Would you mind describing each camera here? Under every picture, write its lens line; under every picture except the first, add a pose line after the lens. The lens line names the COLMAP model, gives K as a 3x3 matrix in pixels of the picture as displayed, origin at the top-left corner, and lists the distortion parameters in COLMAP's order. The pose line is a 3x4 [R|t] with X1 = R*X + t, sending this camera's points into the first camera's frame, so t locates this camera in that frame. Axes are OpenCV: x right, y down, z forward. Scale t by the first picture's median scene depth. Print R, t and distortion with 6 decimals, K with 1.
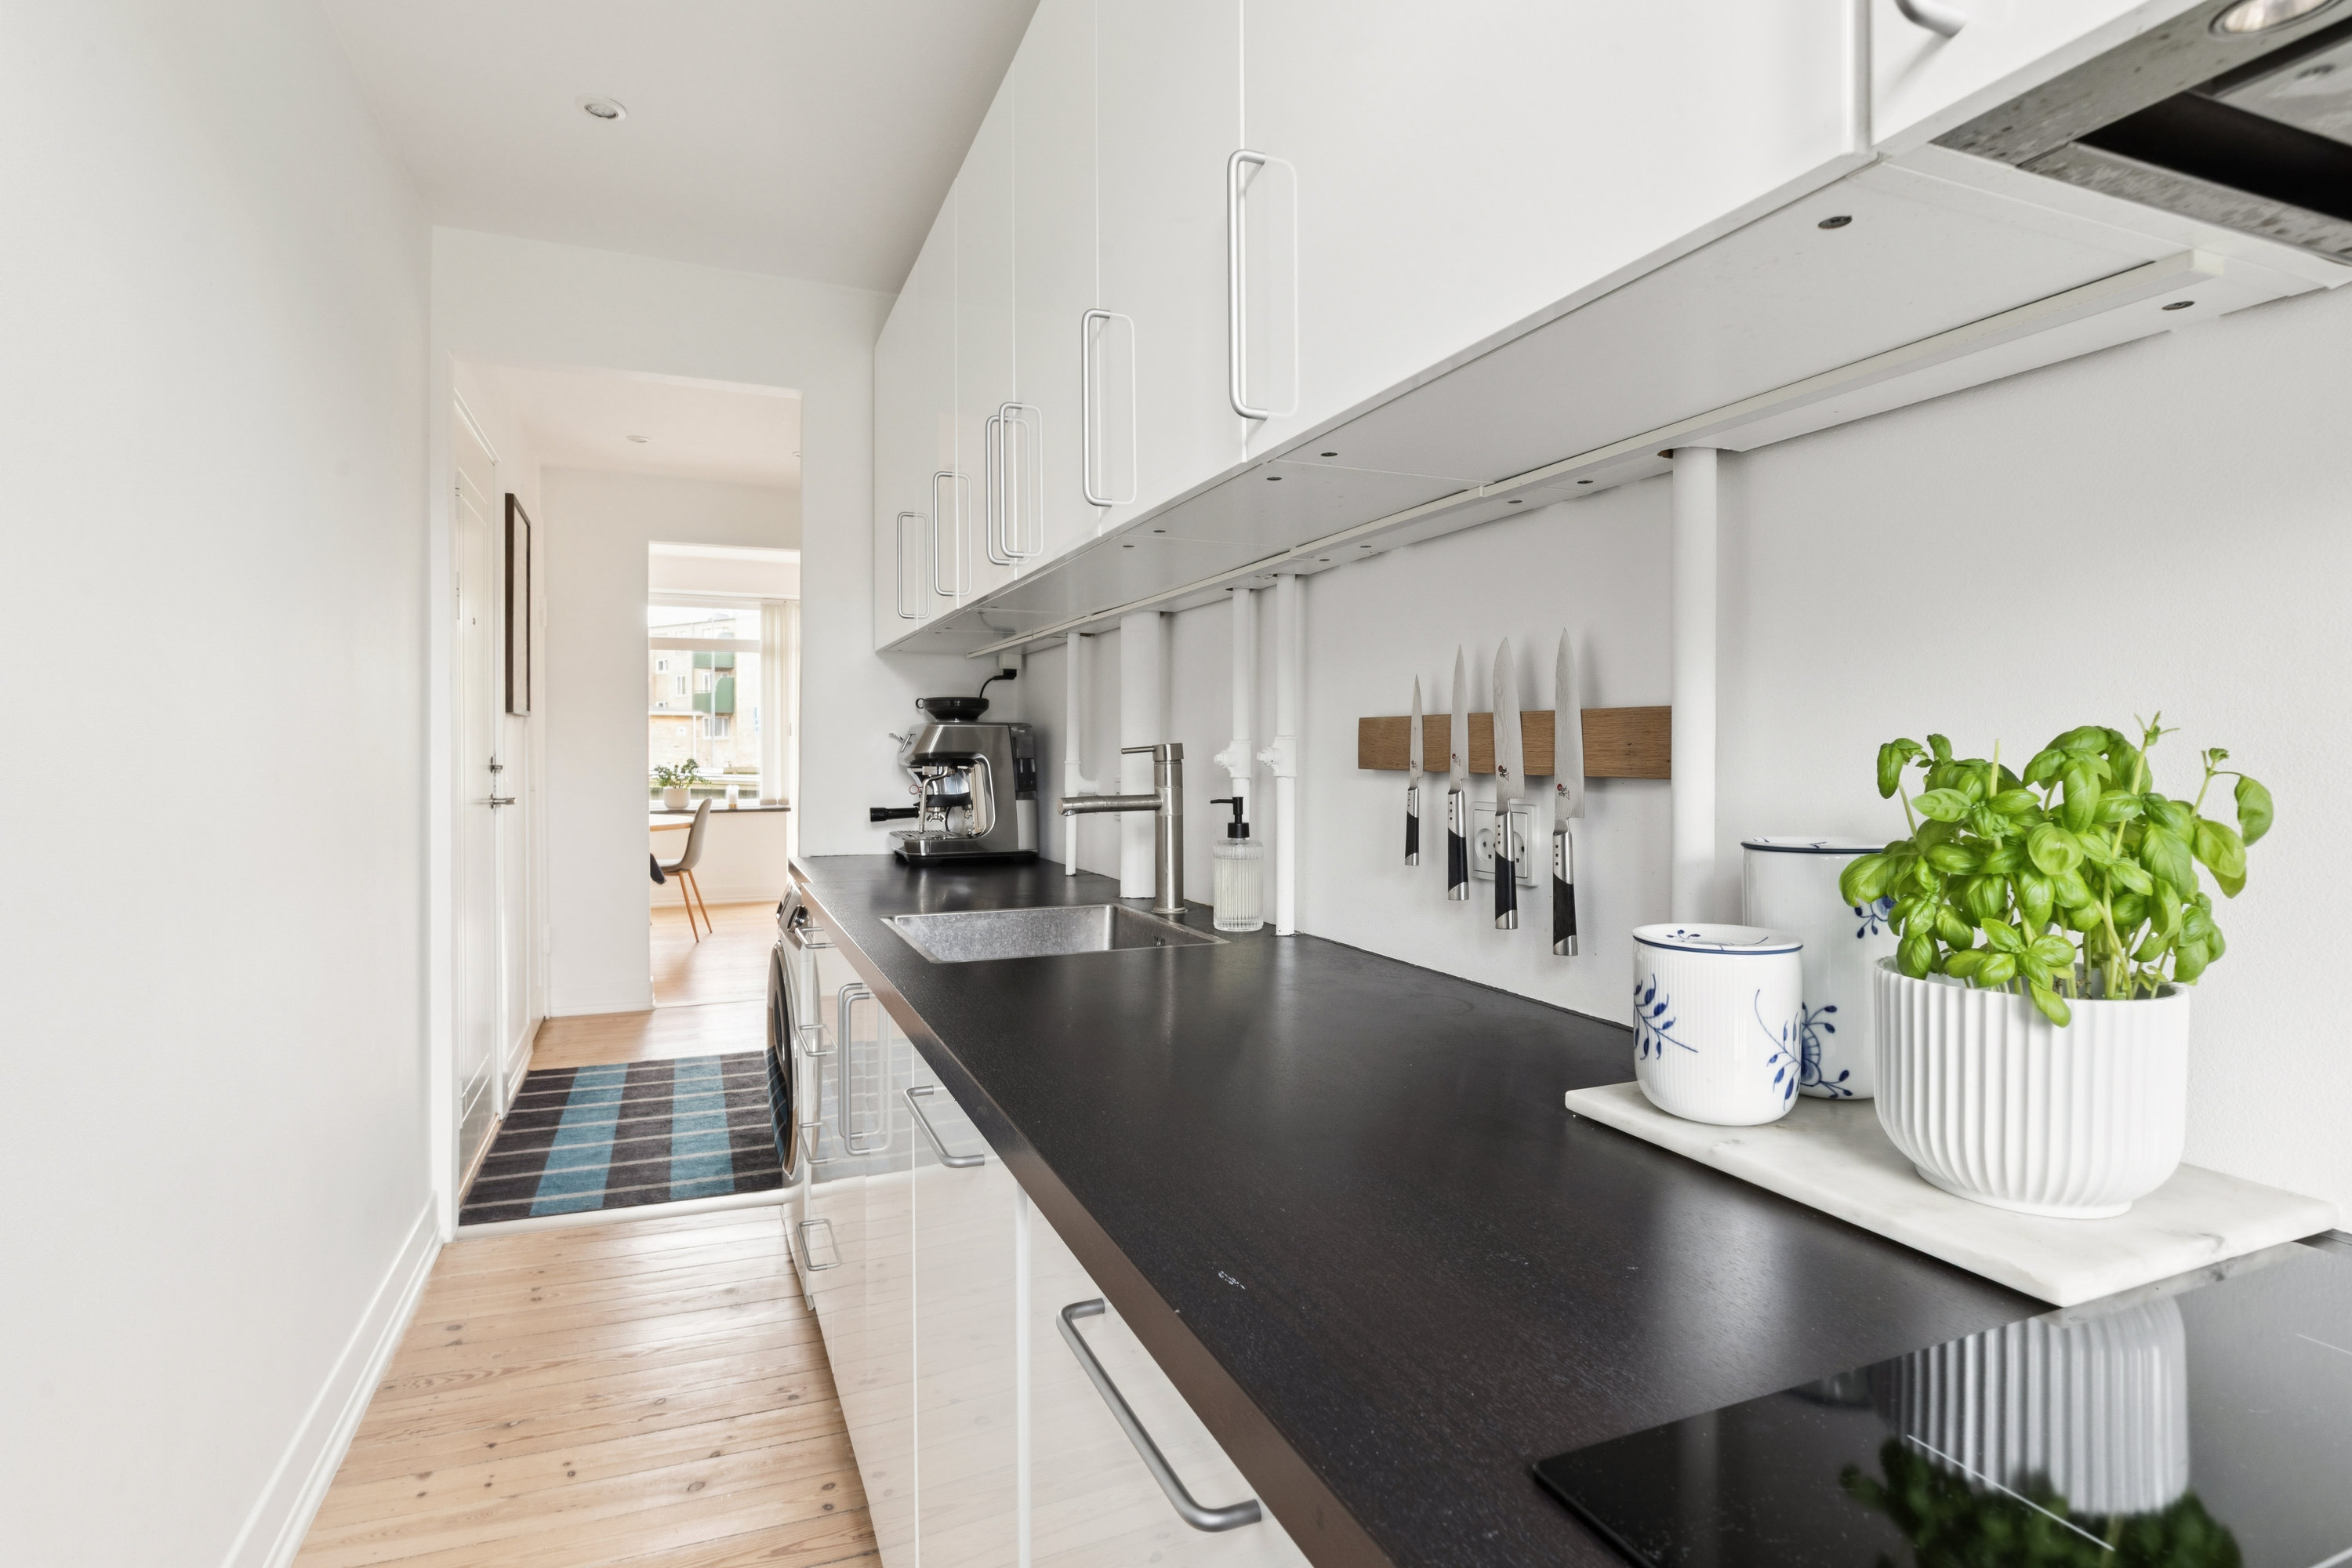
lens RADIAL K [[1219.3, 0, 1175.1], [0, 1219.3, 768.0], [0, 0, 1]] dist [0.000038, 0.000031]
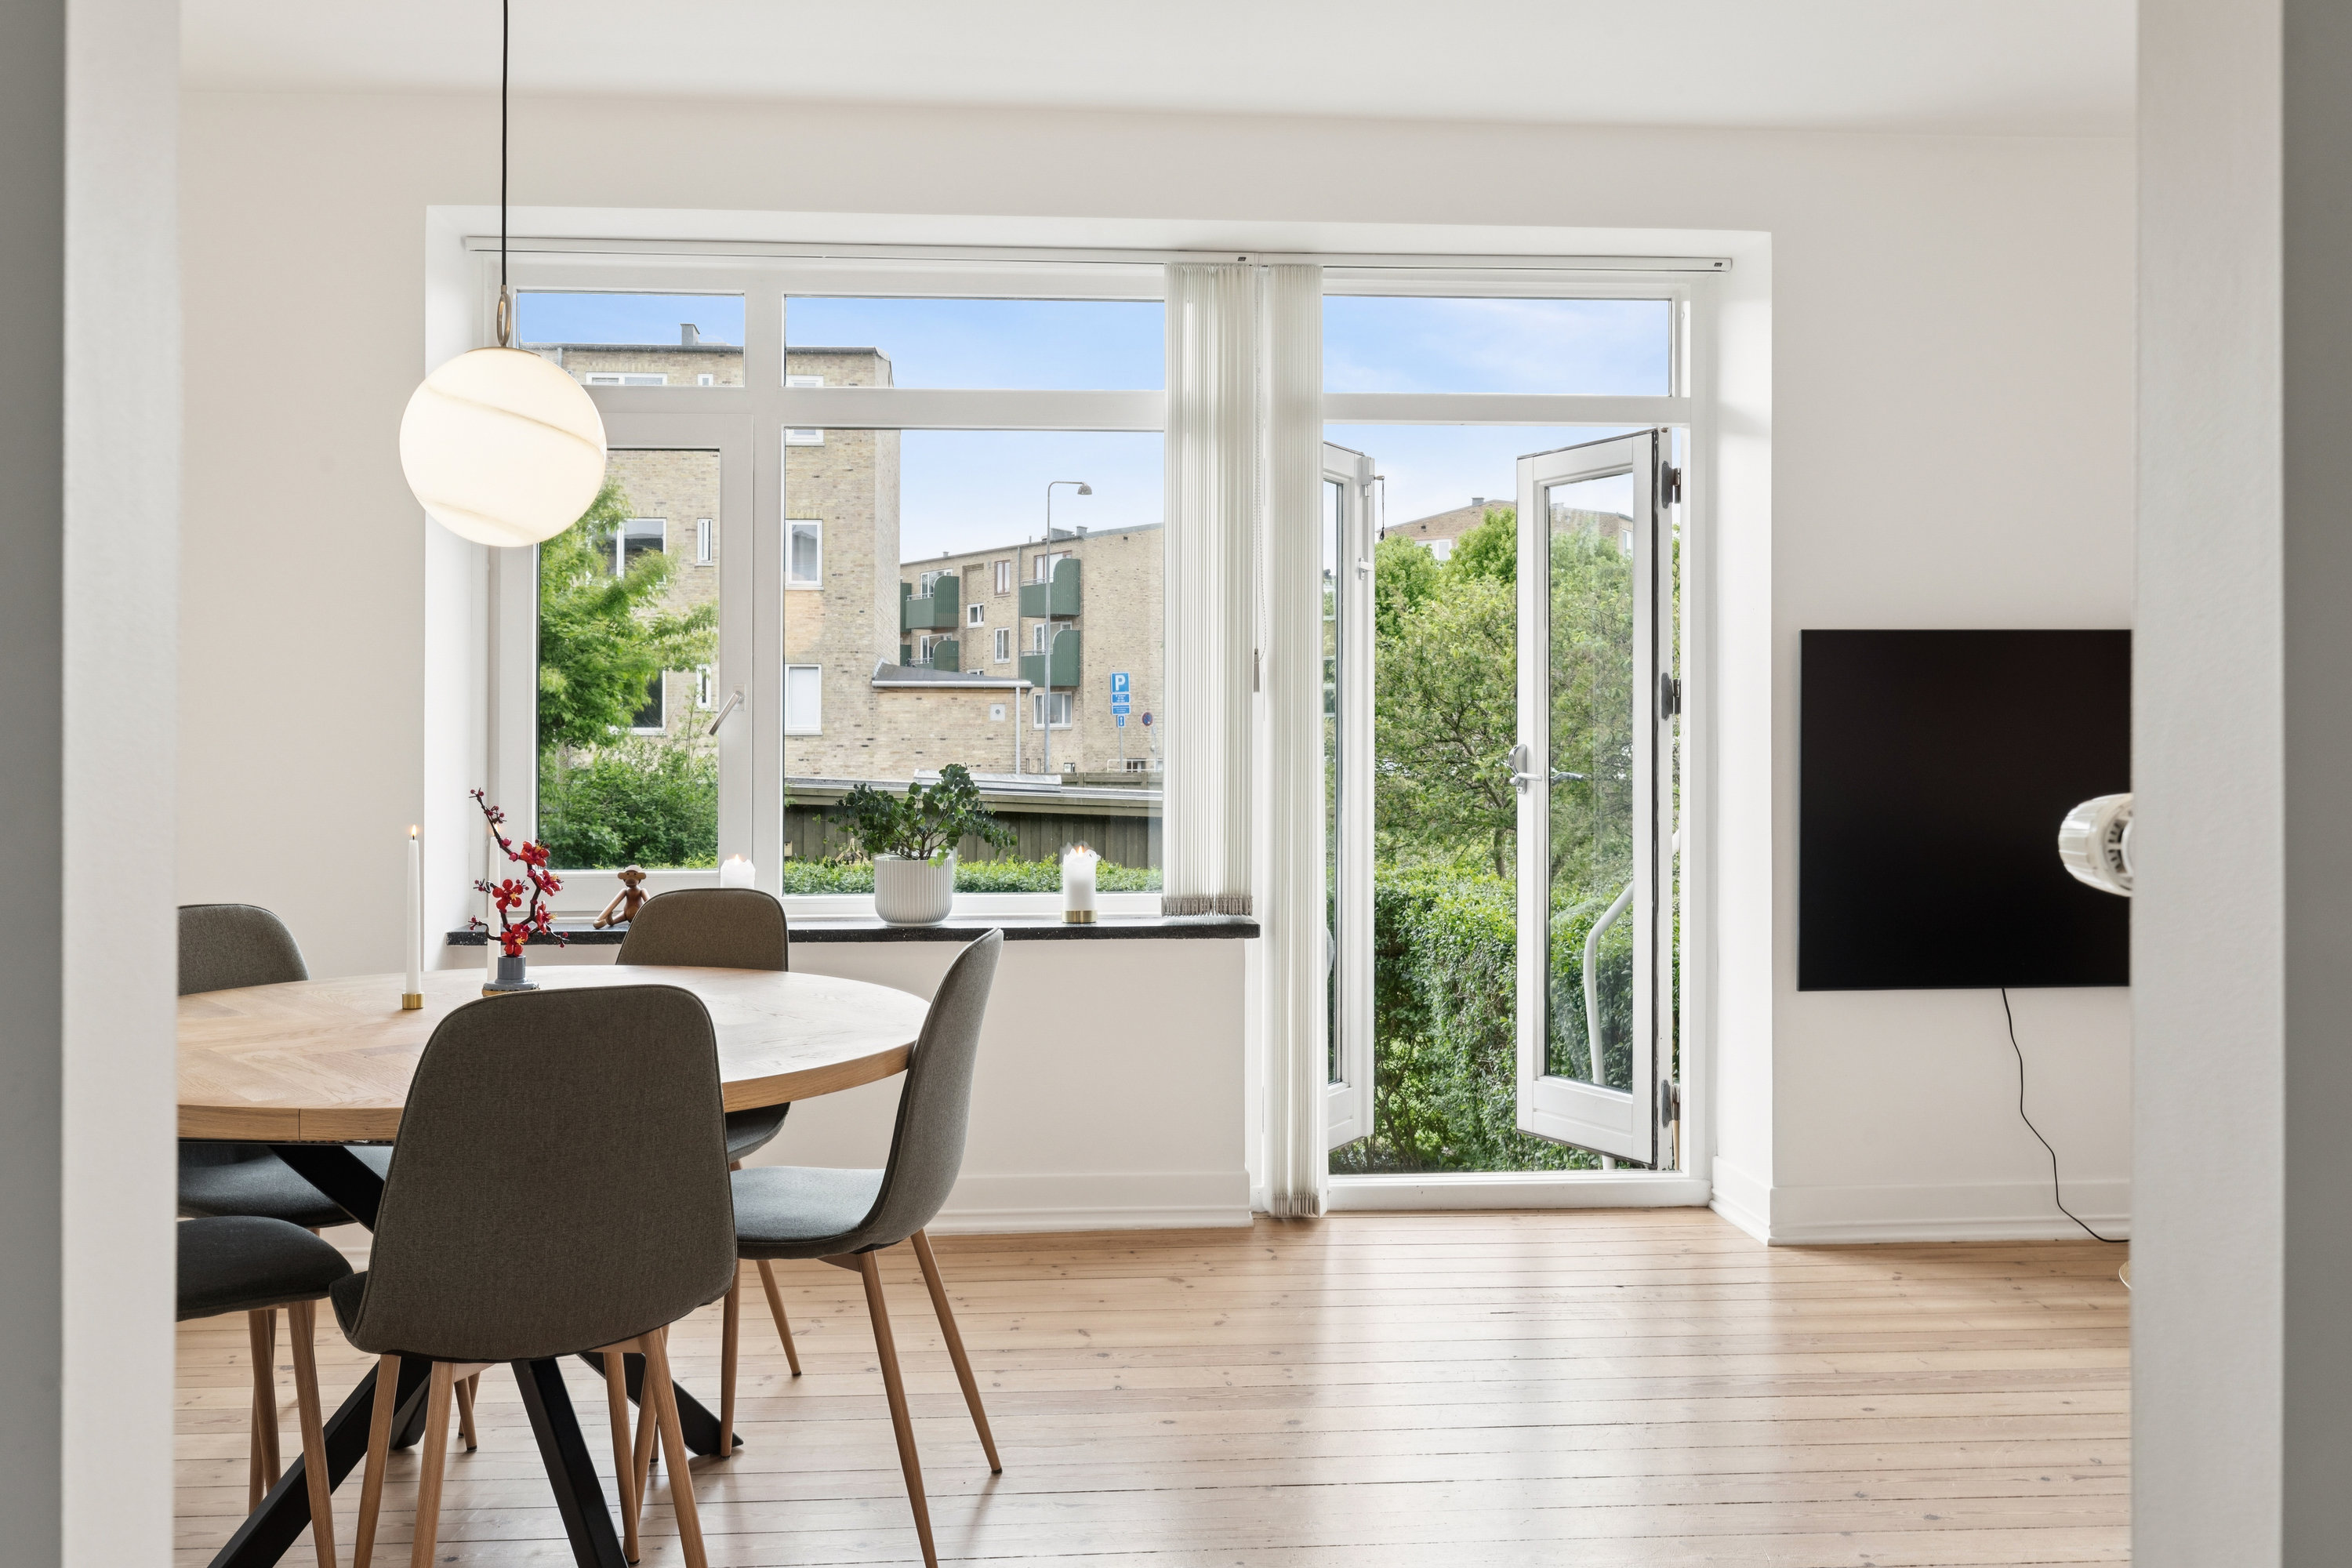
lens RADIAL K [[1898.0, 0, 1160.2], [0, 1898.0, 770.5], [0, 0, 1]] dist [-0.007525, 0.018827]
pose [[0.954068, 0.005217, -0.299545, -0.041819], [-0.005715, 0.999983, -0.000787, -0.001285], [0.299535, 0.002463, 0.954082, 0.114604]]
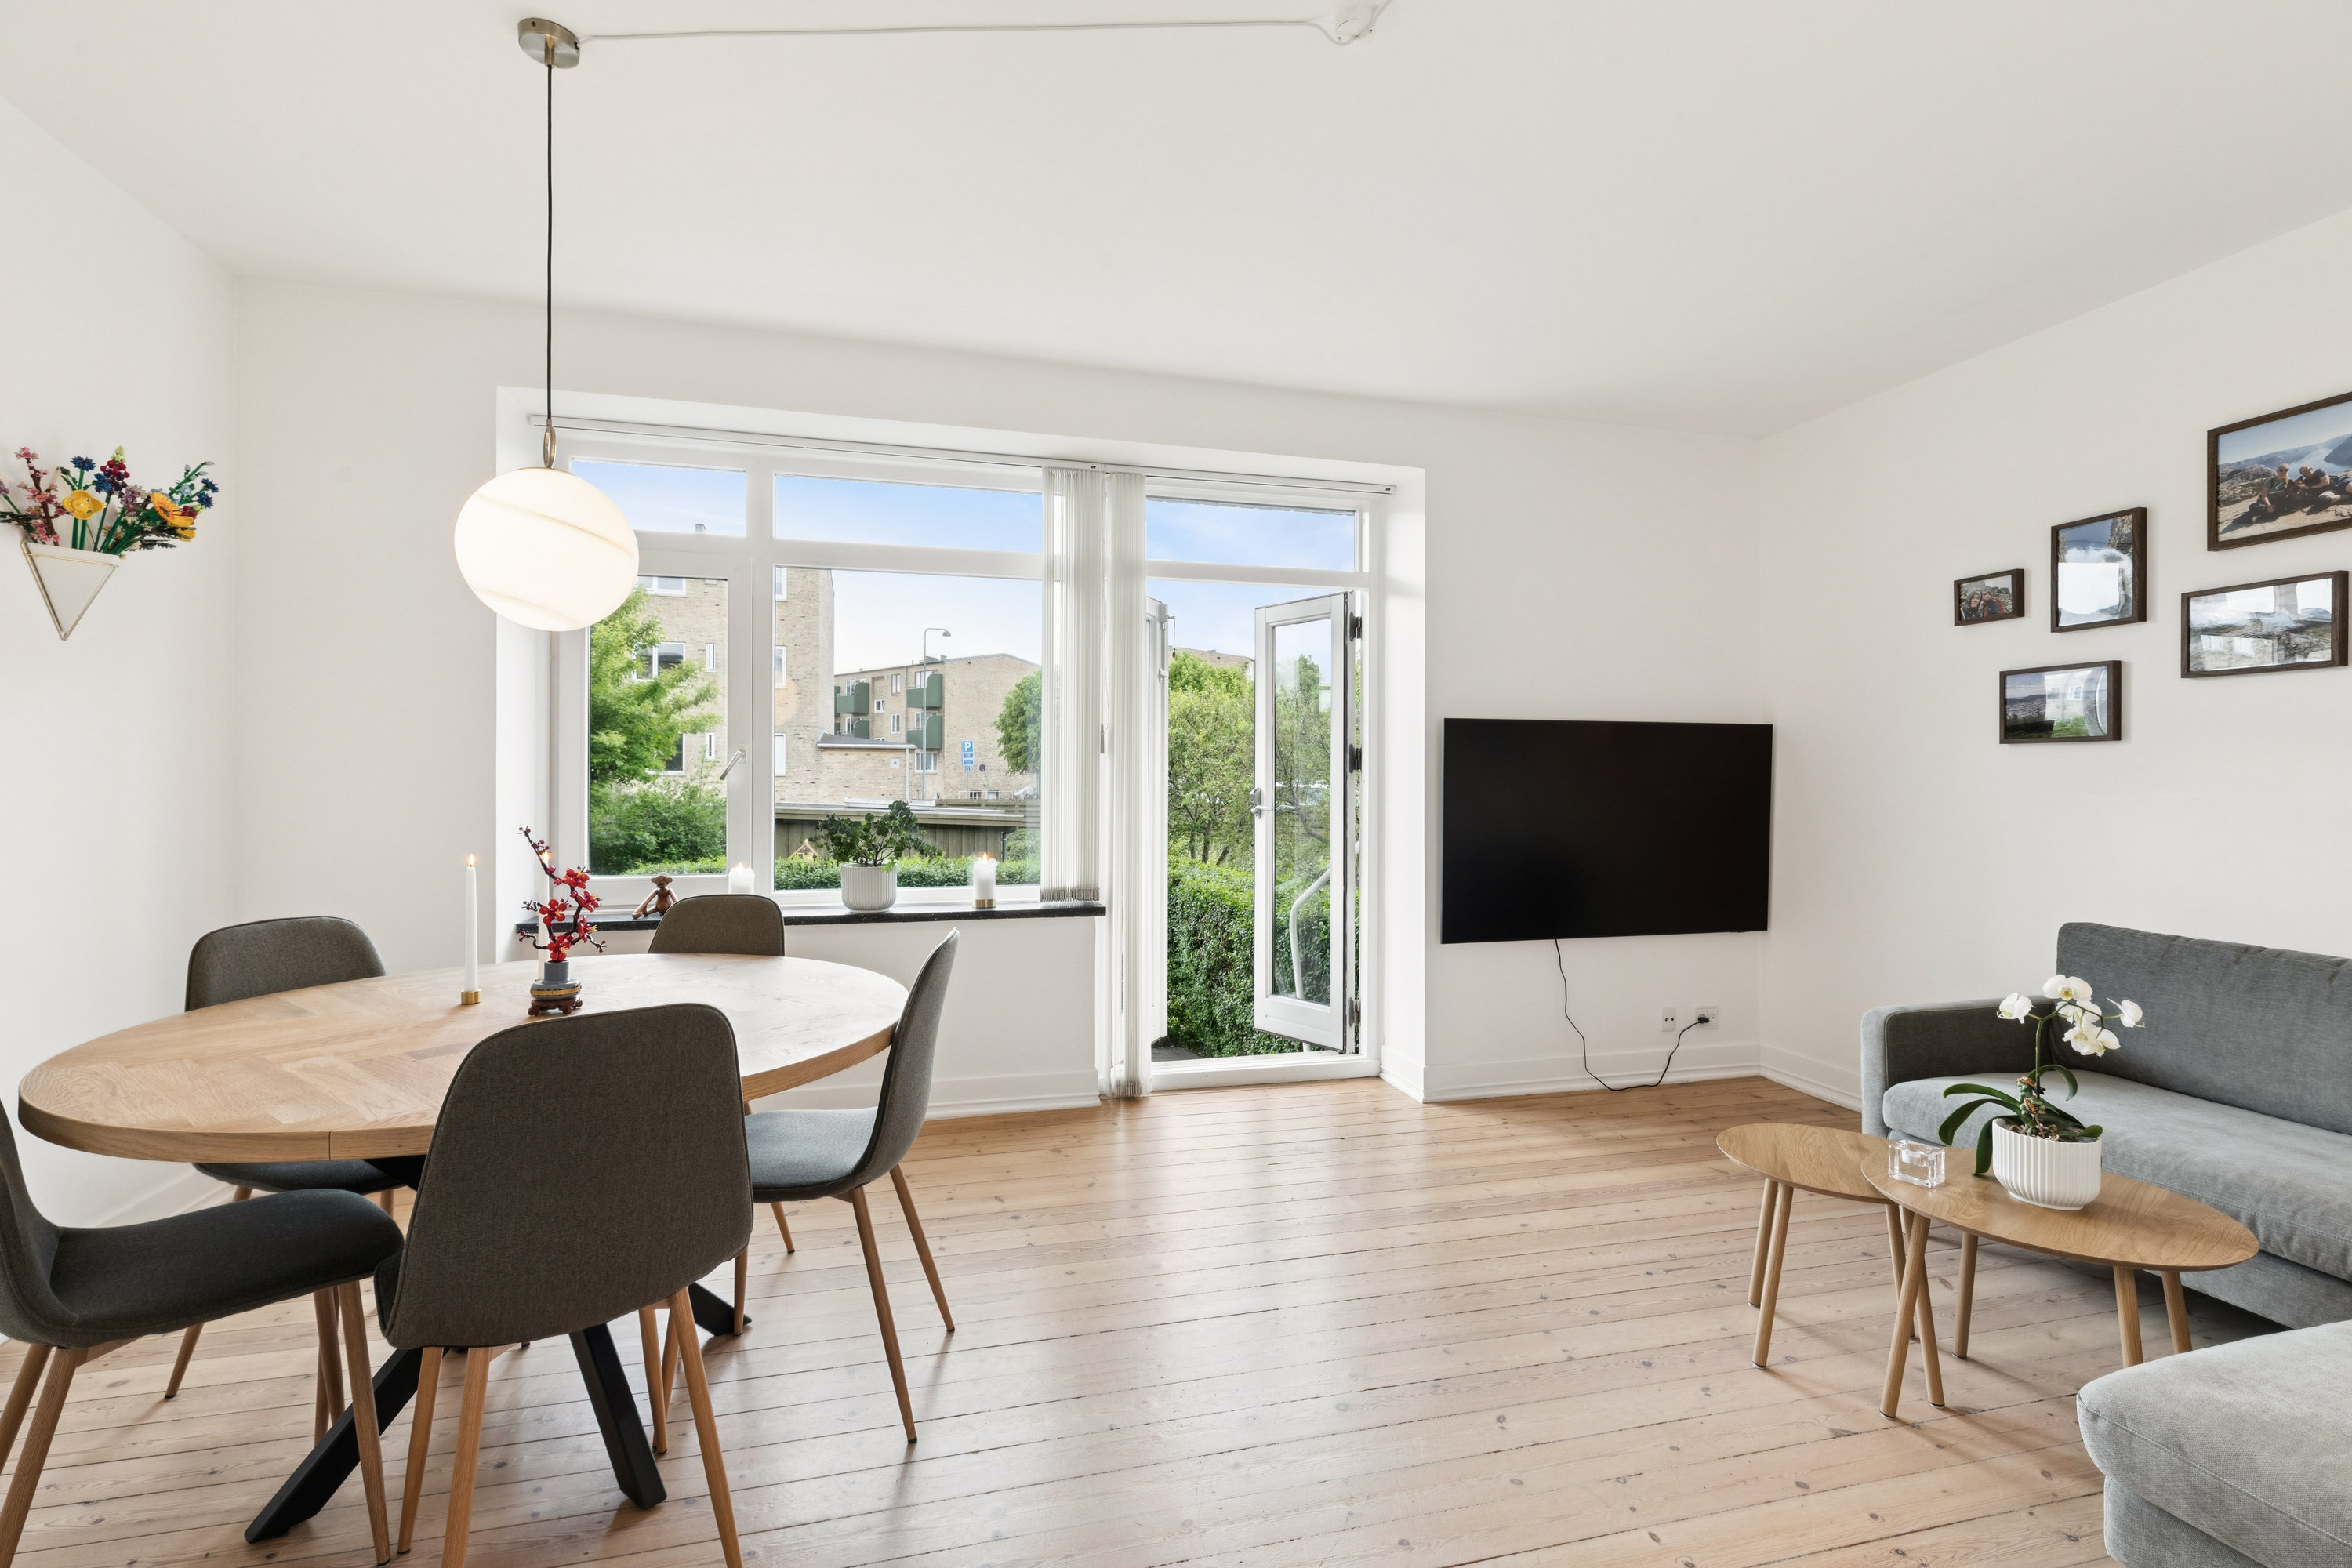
lens RADIAL K [[1065.9, 0, 1178.8], [0, 1065.9, 807.3], [0, 0, 1]] dist [0.004502, 0.000276]
pose [[0.992066, 0.009464, -0.125361, -0.050511], [-0.008614, 0.999936, 0.007319, -0.001937], [0.125422, -0.006181, 0.992084, 0.128159]]
